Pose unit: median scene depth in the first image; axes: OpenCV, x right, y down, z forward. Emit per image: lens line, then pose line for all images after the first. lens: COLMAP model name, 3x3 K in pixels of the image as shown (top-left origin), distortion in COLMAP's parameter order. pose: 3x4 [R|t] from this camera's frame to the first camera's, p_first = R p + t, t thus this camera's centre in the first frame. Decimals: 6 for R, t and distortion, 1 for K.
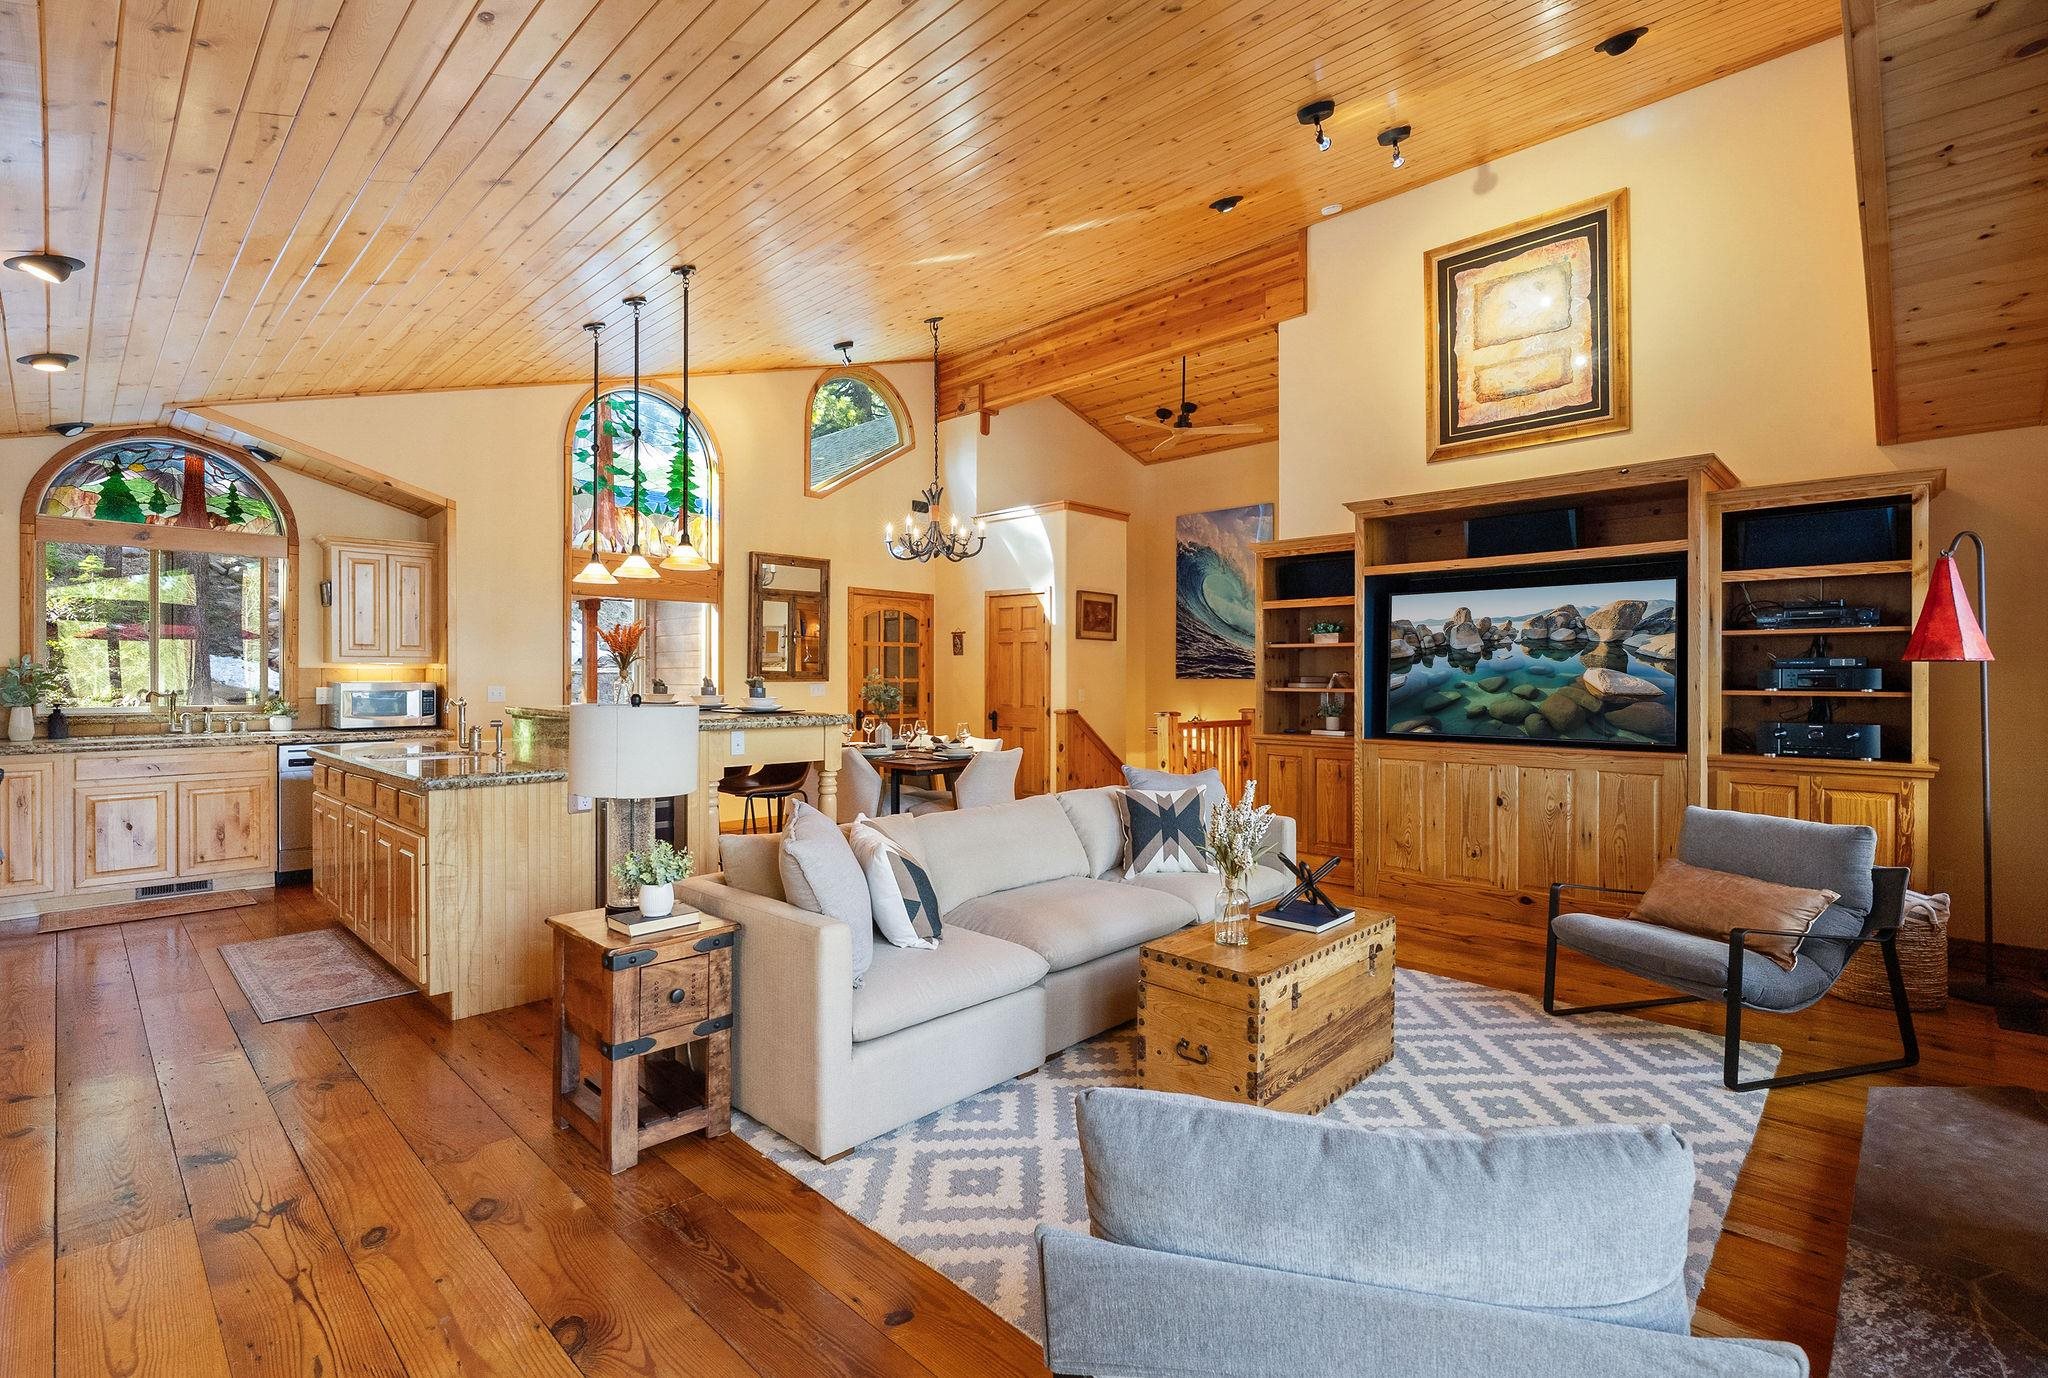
lens RADIAL K [[943.0, 0, 1016.0], [0, 943.0, 680.6], [0, 0, 1]] dist [-0.003044, -0.000170]
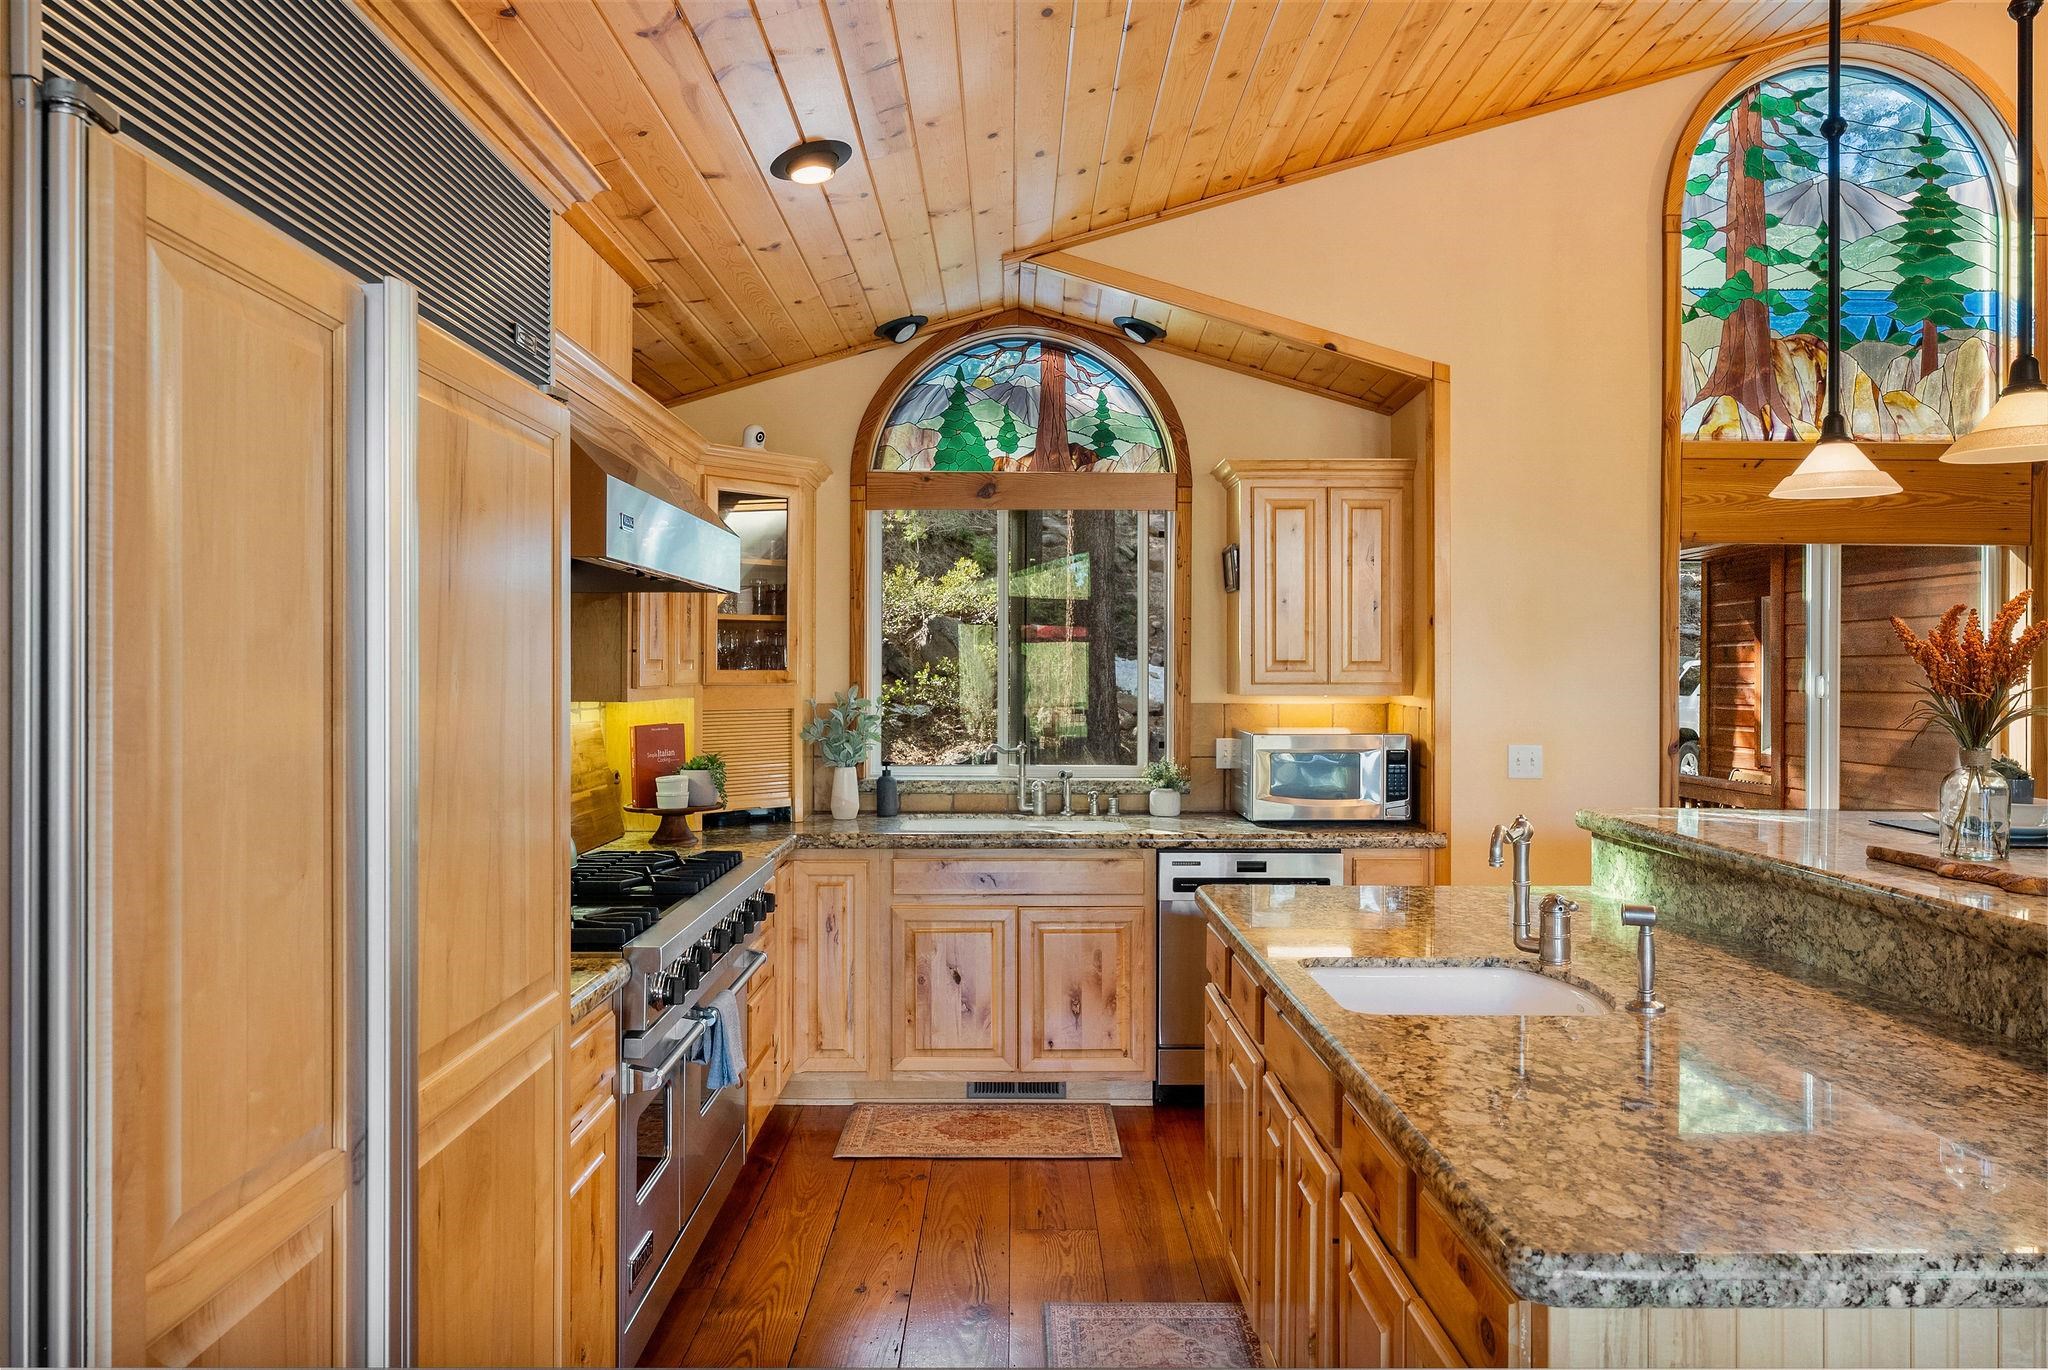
lens RADIAL K [[1355.0, 0, 1004.3], [0, 1355.0, 676.2], [0, 0, 1]] dist [-0.002740, 0.001756]
pose [[0.696871, 0.001420, -0.717195, -0.265035], [-0.004332, 0.999988, -0.002229, -0.028402], [0.717184, 0.004660, 0.696869, 0.363912]]
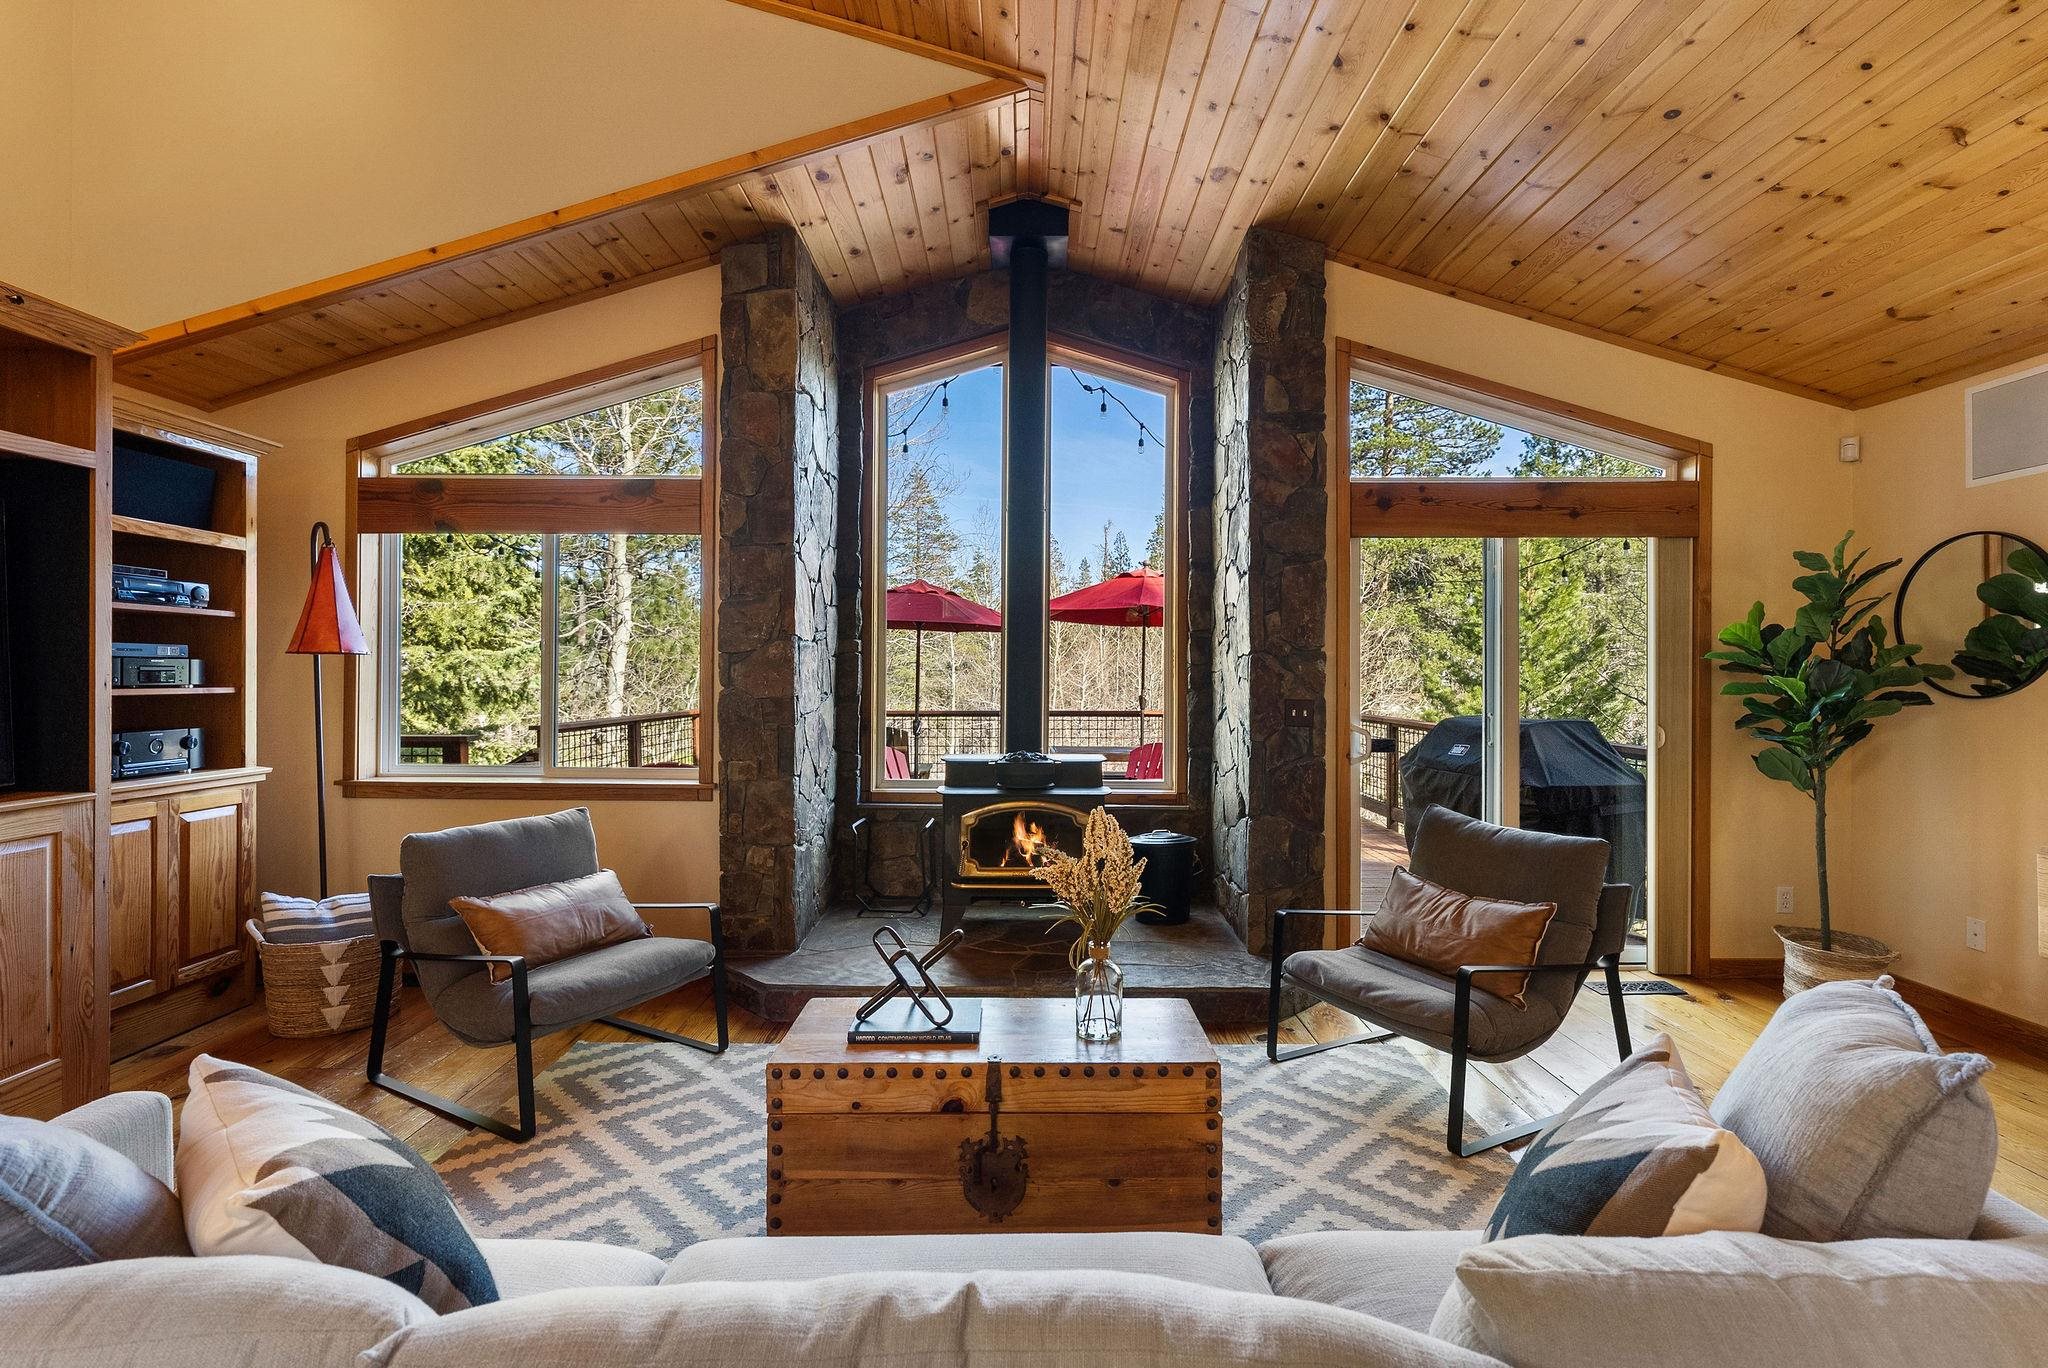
lens RADIAL K [[938.9, 0, 1007.9], [0, 938.9, 675.2], [0, 0, 1]] dist [-0.006842, 0.000542]
pose [[-0.693108, -0.004710, 0.720818, -0.115401], [-0.002074, 0.999988, 0.004539, -0.003230], [-0.720830, 0.001651, -0.693110, 0.703669]]
